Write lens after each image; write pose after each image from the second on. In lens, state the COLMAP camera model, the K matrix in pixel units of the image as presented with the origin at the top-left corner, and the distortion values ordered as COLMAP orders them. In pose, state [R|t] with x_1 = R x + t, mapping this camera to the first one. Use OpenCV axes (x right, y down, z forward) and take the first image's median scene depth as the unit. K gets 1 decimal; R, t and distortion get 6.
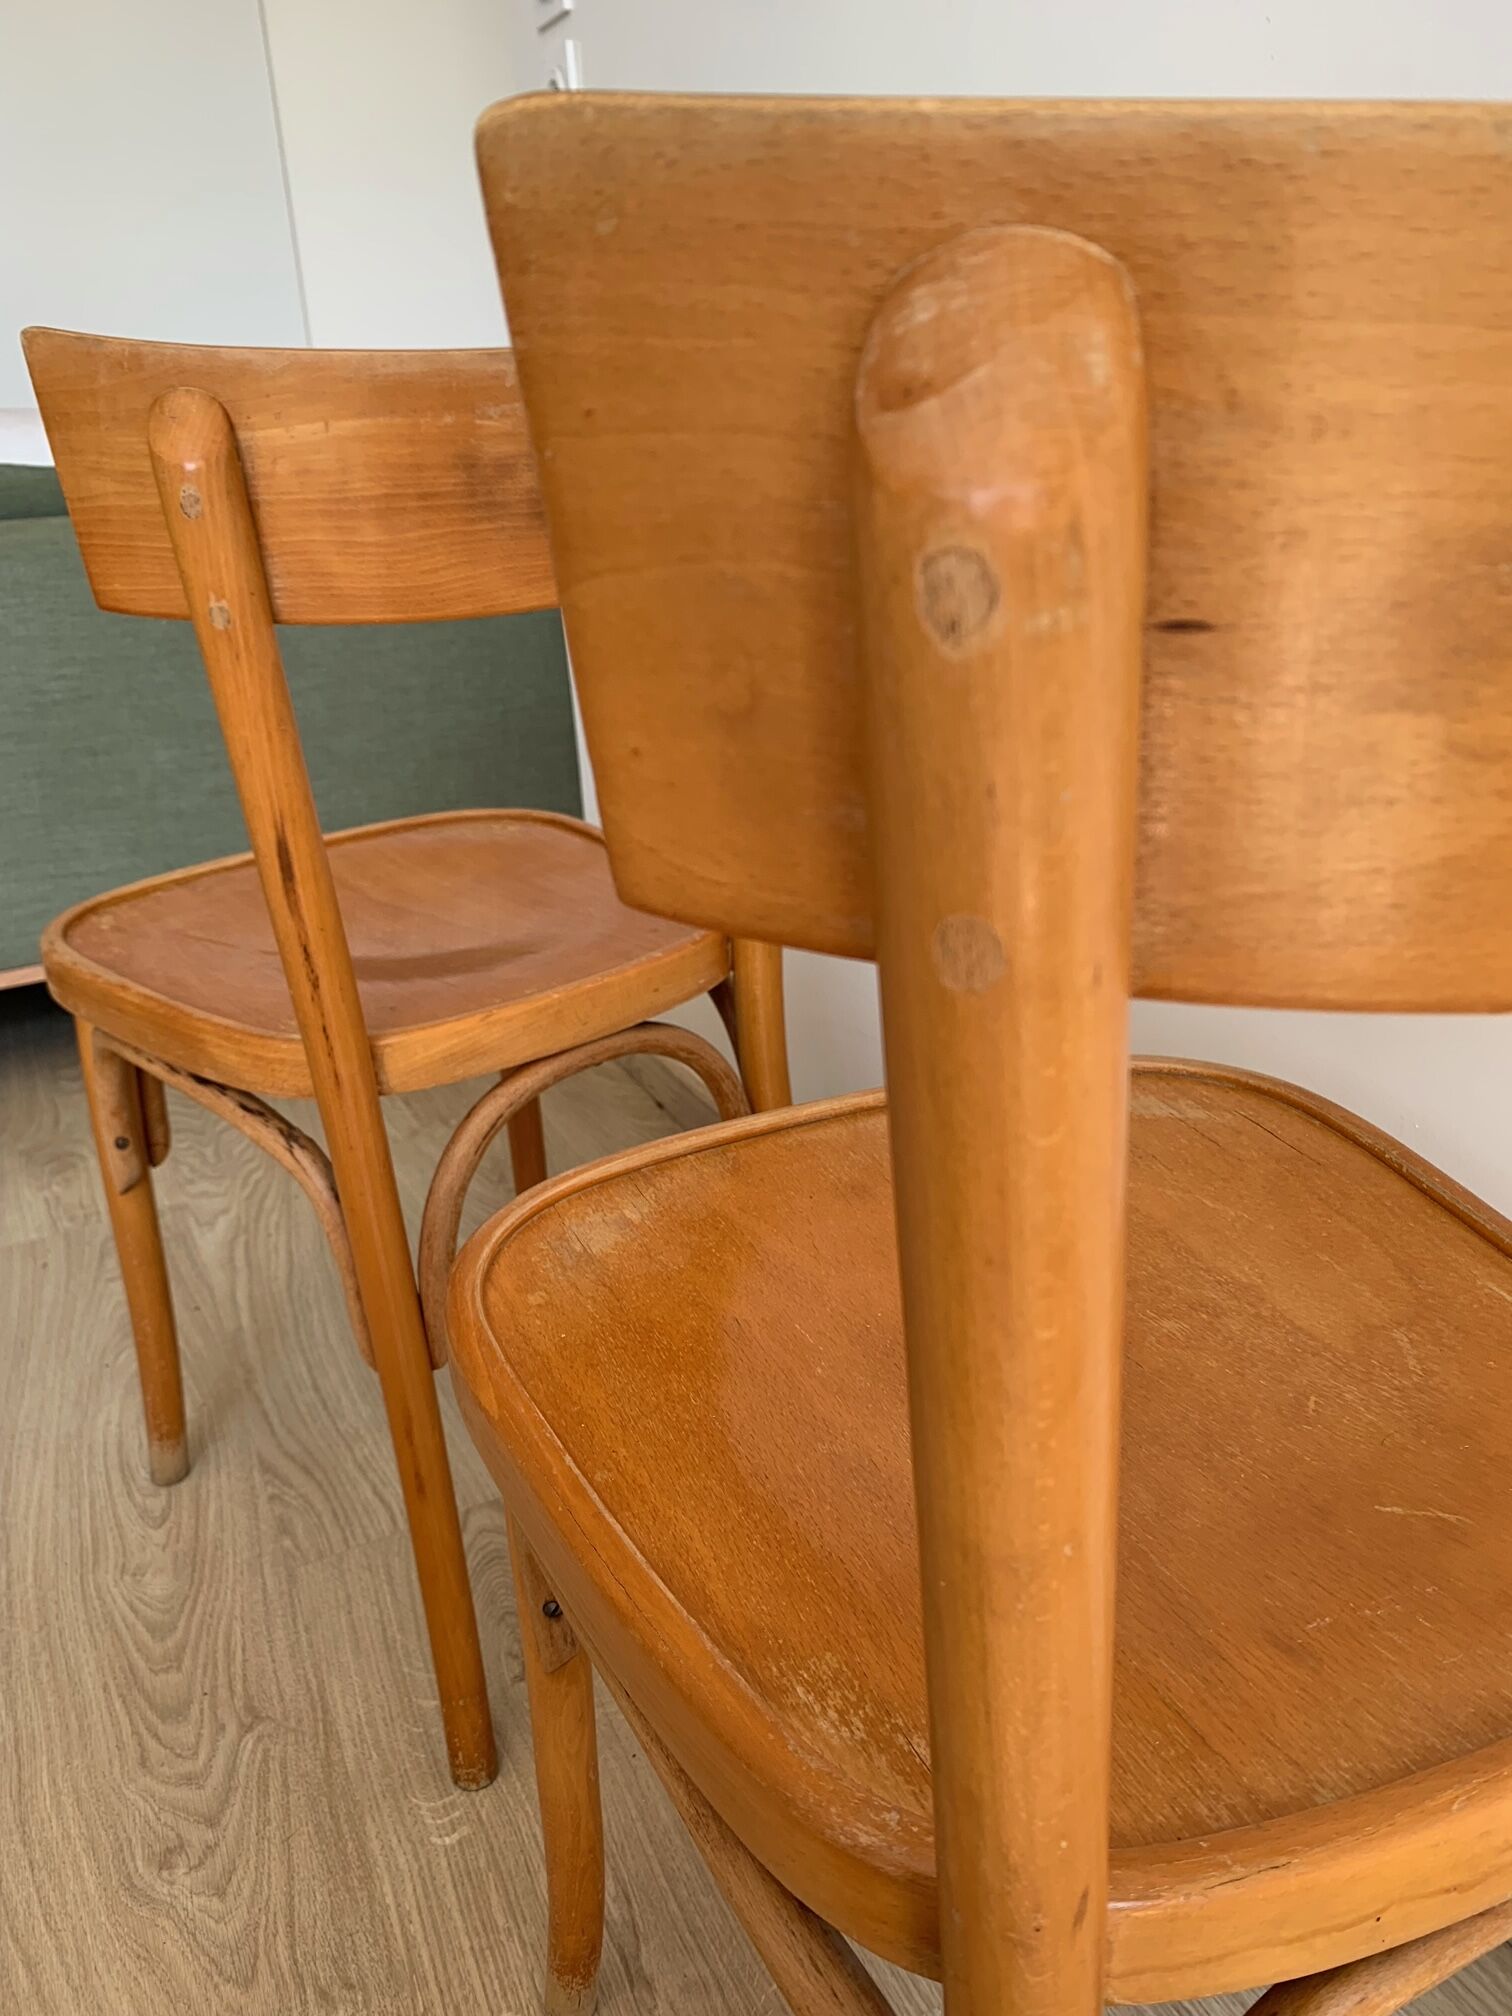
lens RADIAL K [[1583.1, 0, 735.7], [0, 1583.1, 1043.0], [0, 0, 1]] dist [0.005168, -0.001000]
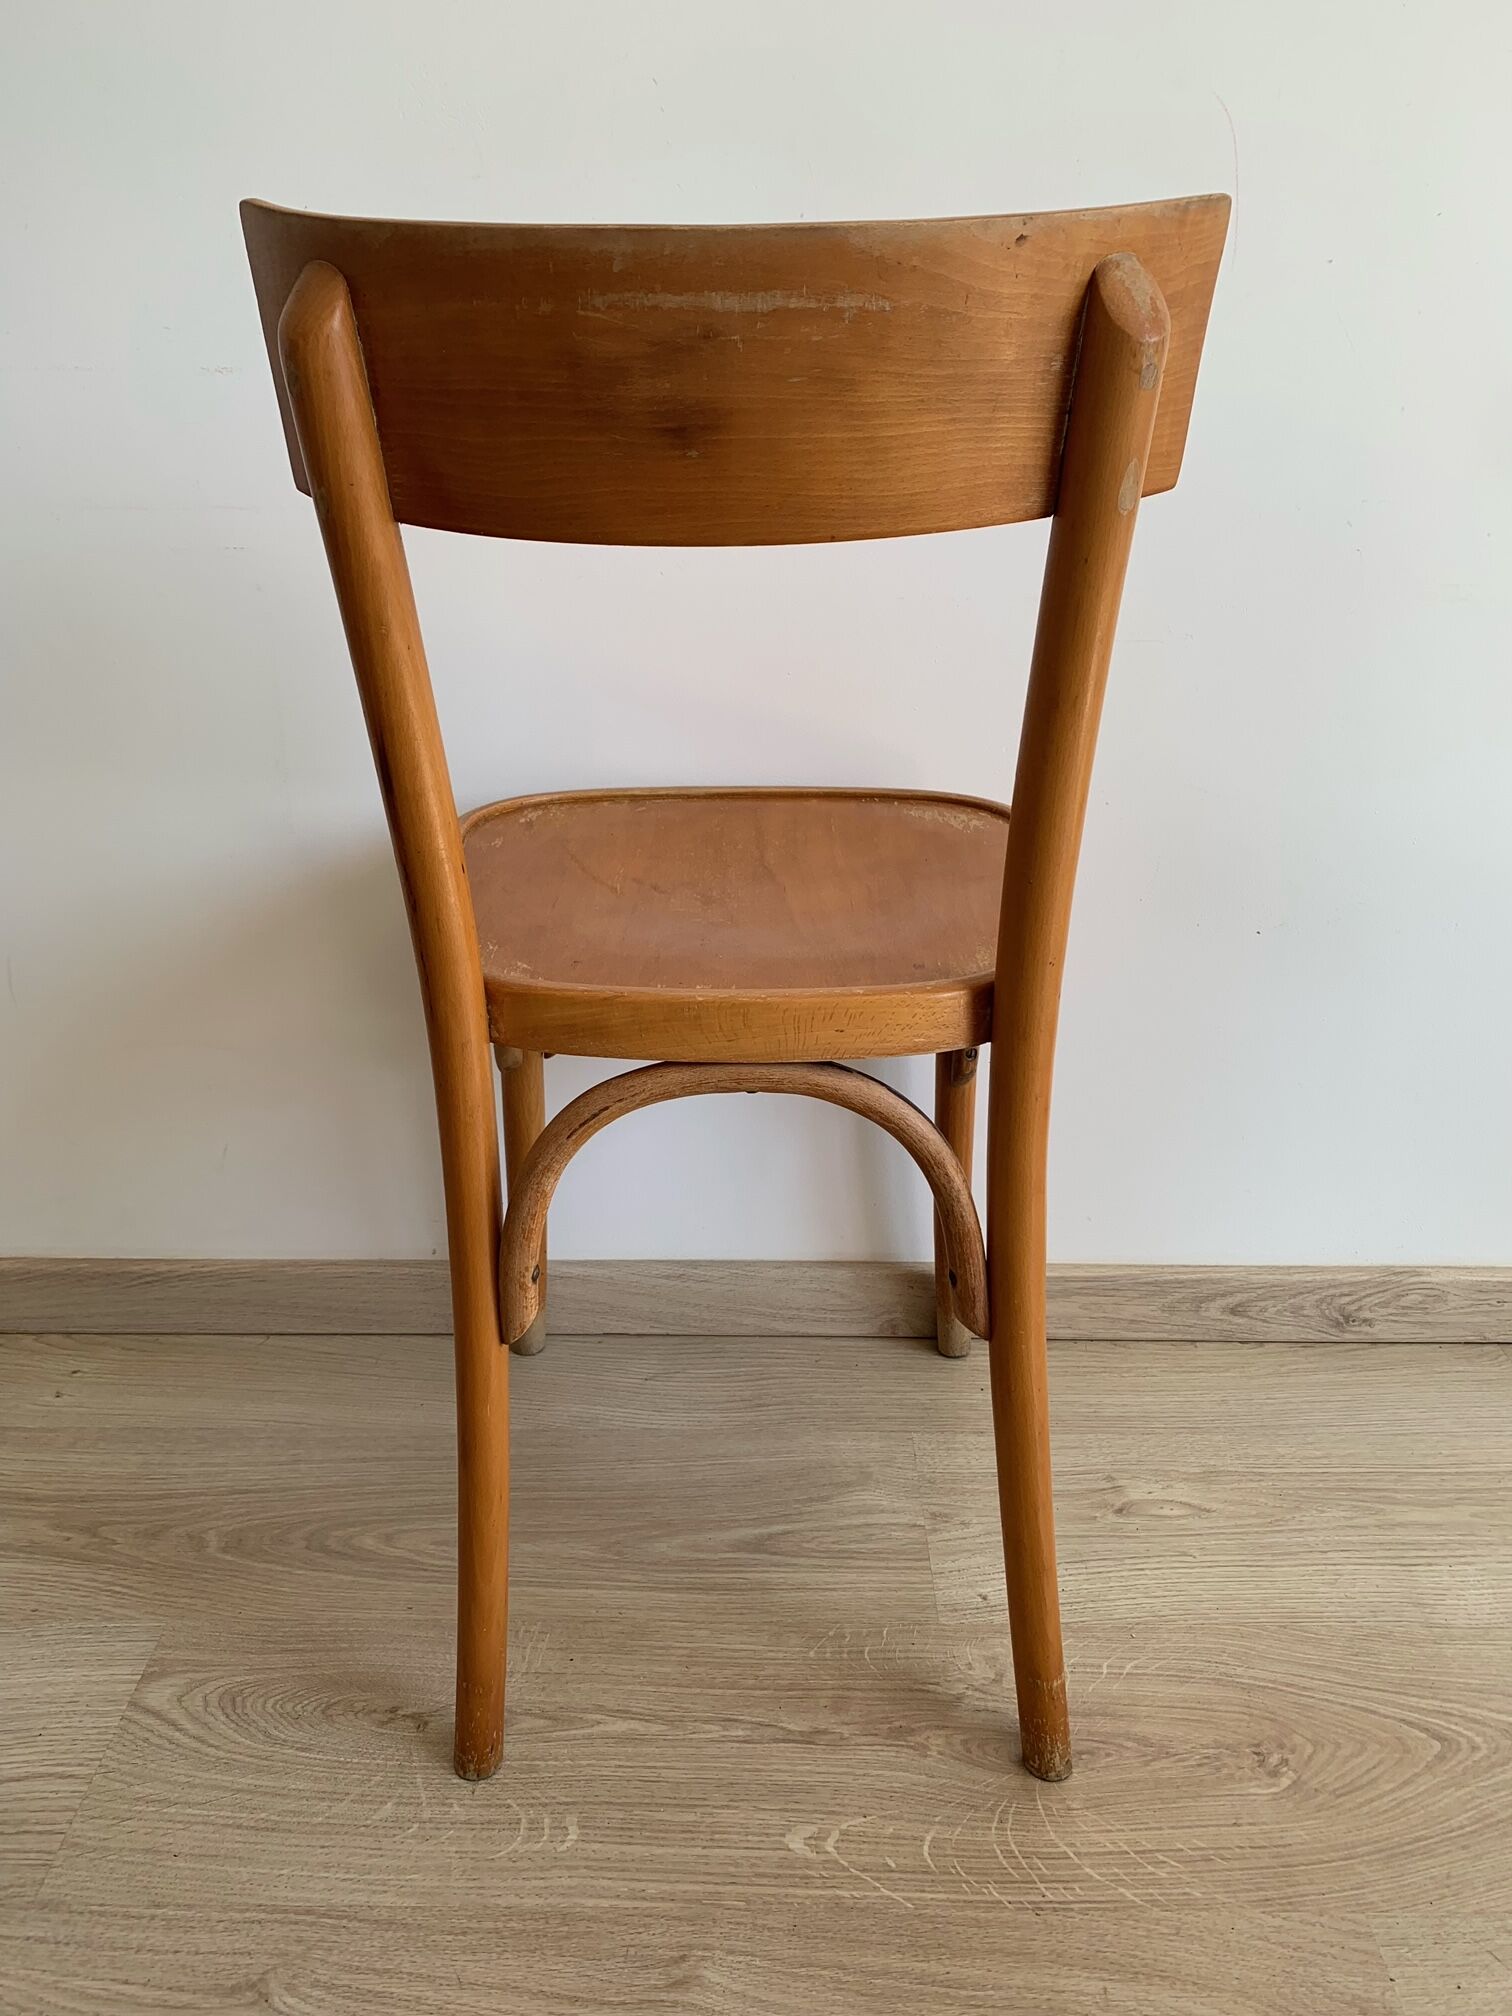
lens RADIAL K [[1583.1, 0, 757.3], [0, 1583.1, 1000.9], [0, 0, 1]] dist [0.005168, -0.001000]
pose [[0.419843, -0.275484, 0.864778, -0.846442], [0.337417, 0.931905, 0.133054, -0.050686], [-0.842545, 0.235928, 0.484207, 0.346497]]
